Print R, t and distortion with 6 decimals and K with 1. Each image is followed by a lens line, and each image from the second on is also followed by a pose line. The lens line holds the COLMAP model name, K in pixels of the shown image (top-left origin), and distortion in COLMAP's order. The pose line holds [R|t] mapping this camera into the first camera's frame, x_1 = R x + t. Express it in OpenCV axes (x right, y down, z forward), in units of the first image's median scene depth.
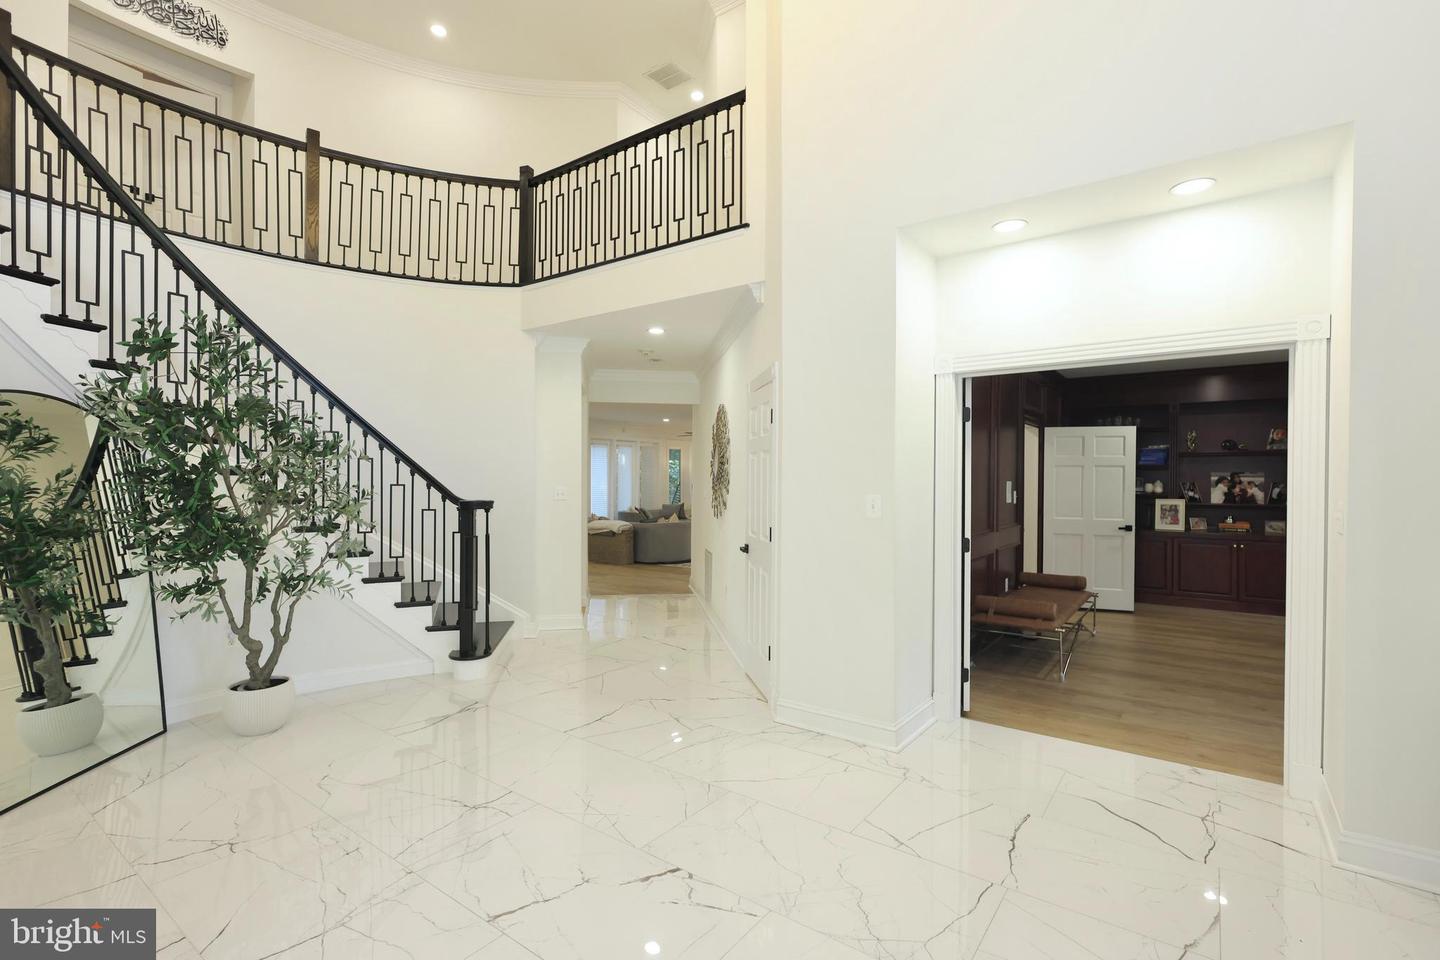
lens RADIAL K [[665.1, 0, 724.1], [0, 665.1, 477.4], [0, 0, 1]] dist [0.001404, 0.000128]
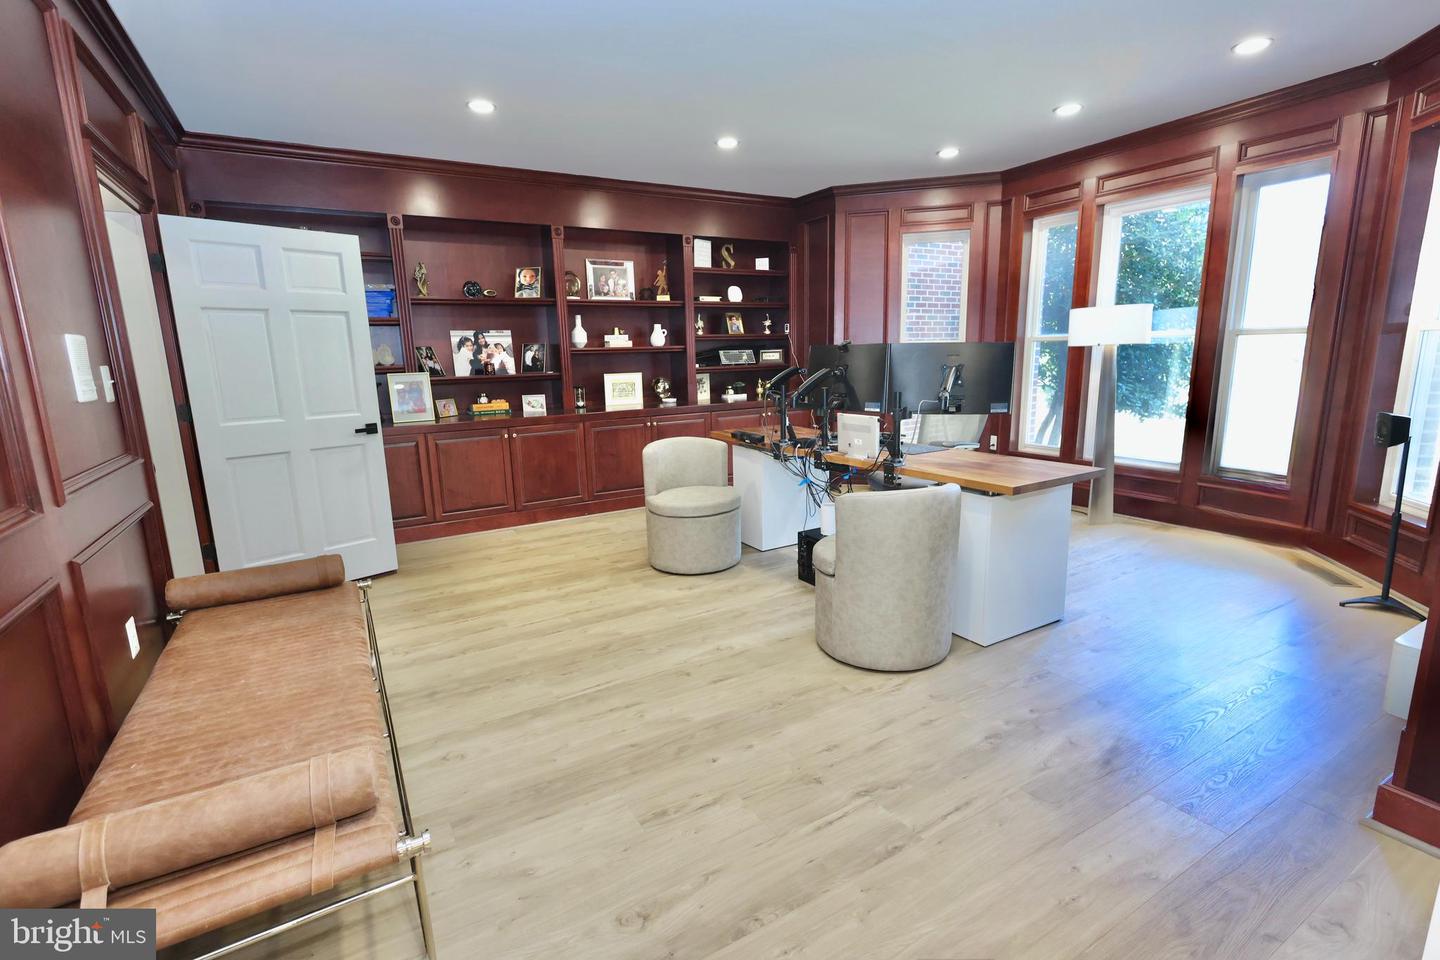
lens RADIAL K [[665.1, 0, 724.1], [0, 665.1, 477.4], [0, 0, 1]] dist [0.001404, 0.000128]
pose [[0.394351, -0.183870, 0.900377, 0.211699], [0.022105, 0.981393, 0.190733, 0.016980], [-0.918694, -0.055313, 0.391077, 0.493883]]
